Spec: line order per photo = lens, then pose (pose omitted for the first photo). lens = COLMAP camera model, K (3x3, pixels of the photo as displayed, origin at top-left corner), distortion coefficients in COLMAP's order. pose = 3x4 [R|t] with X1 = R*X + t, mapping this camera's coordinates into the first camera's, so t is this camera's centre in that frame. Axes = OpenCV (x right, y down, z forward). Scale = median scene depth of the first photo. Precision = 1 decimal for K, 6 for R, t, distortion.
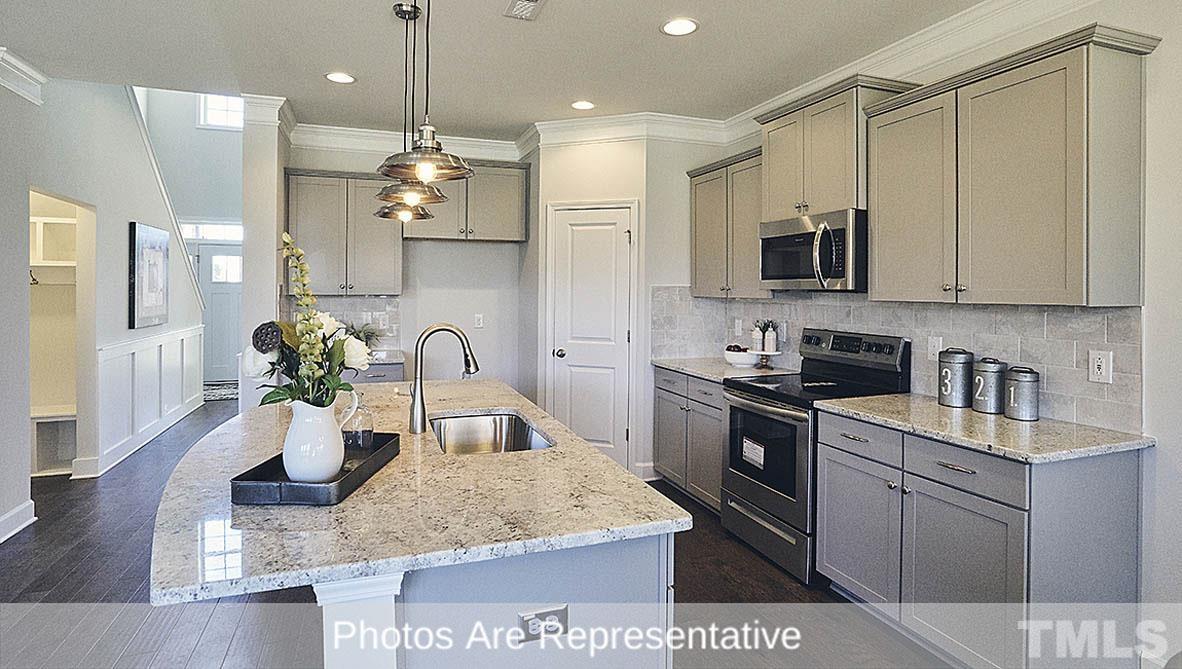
lens RADIAL K [[609.7, 0, 596.1], [0, 609.7, 292.5], [0, 0, 1]] dist [-0.021773, 0.009087]
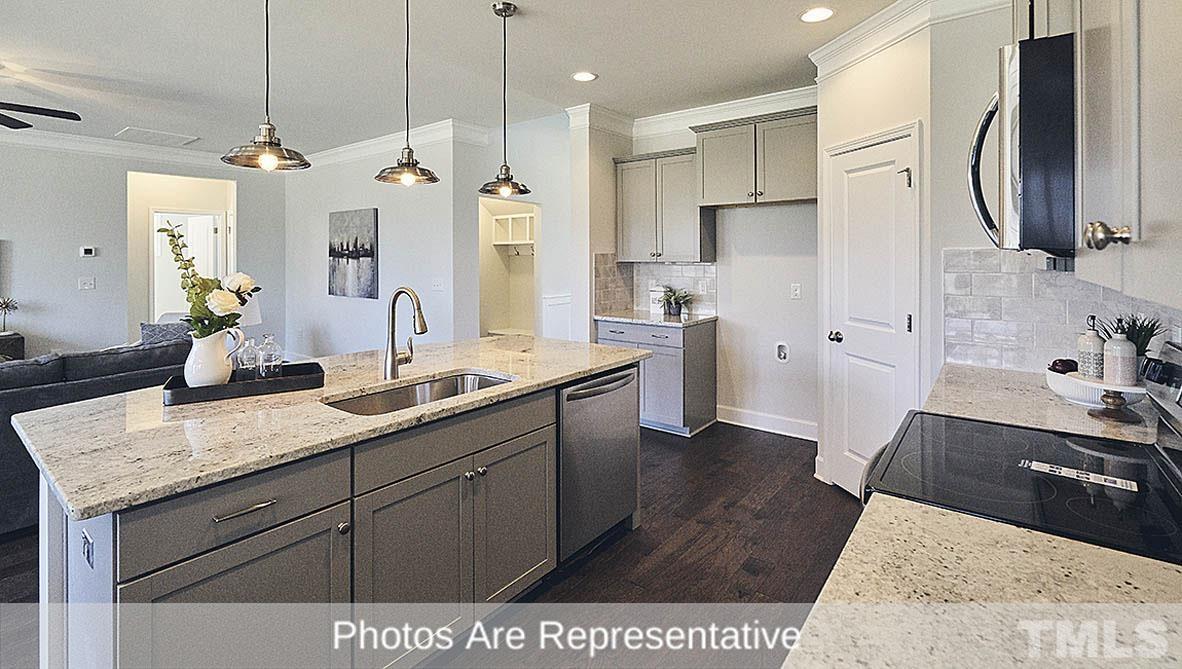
lens RADIAL K [[536.4, 0, 593.1], [0, 536.4, 250.4], [0, 0, 1]] dist [0.005352, 0.000112]
pose [[0.527286, -0.016976, -0.849518, 0.560922], [0.000226, 0.999803, -0.019840, 0.002582], [0.849688, 0.010269, 0.527186, 0.568641]]
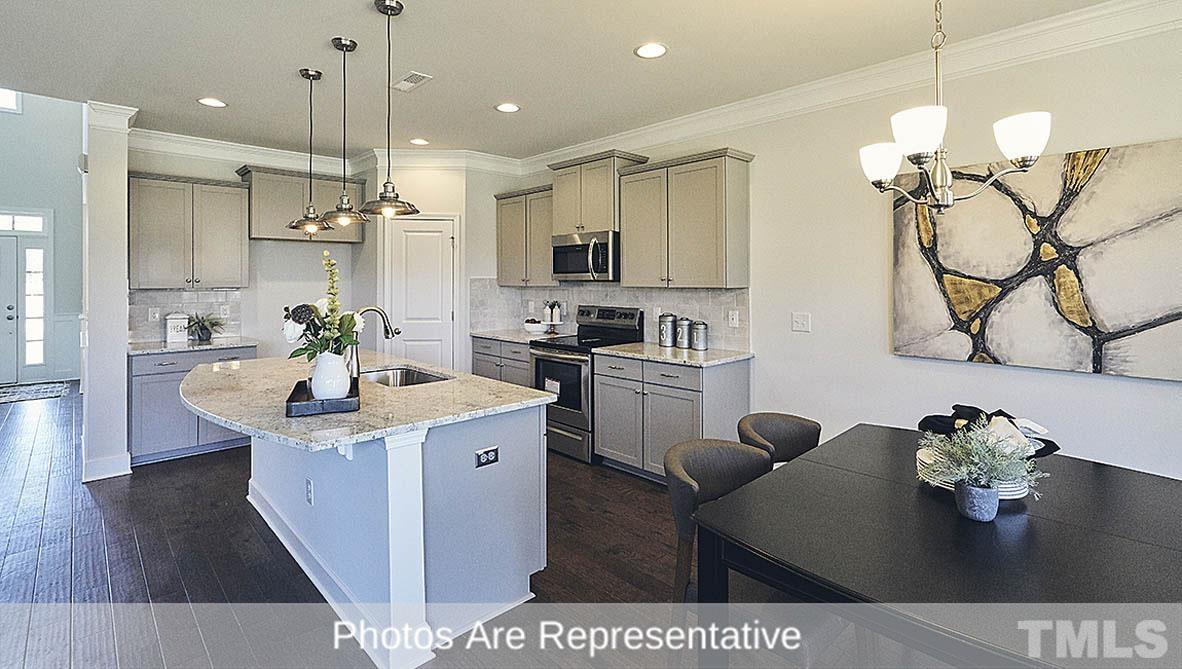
lens RADIAL K [[536.4, 0, 590.5], [0, 536.4, 279.2], [0, 0, 1]] dist [0.005352, 0.000112]
pose [[0.919422, -0.007613, 0.393199, -0.195940], [0.009407, 0.999952, -0.002635, -0.003580], [-0.393160, 0.006121, 0.919450, -0.302176]]
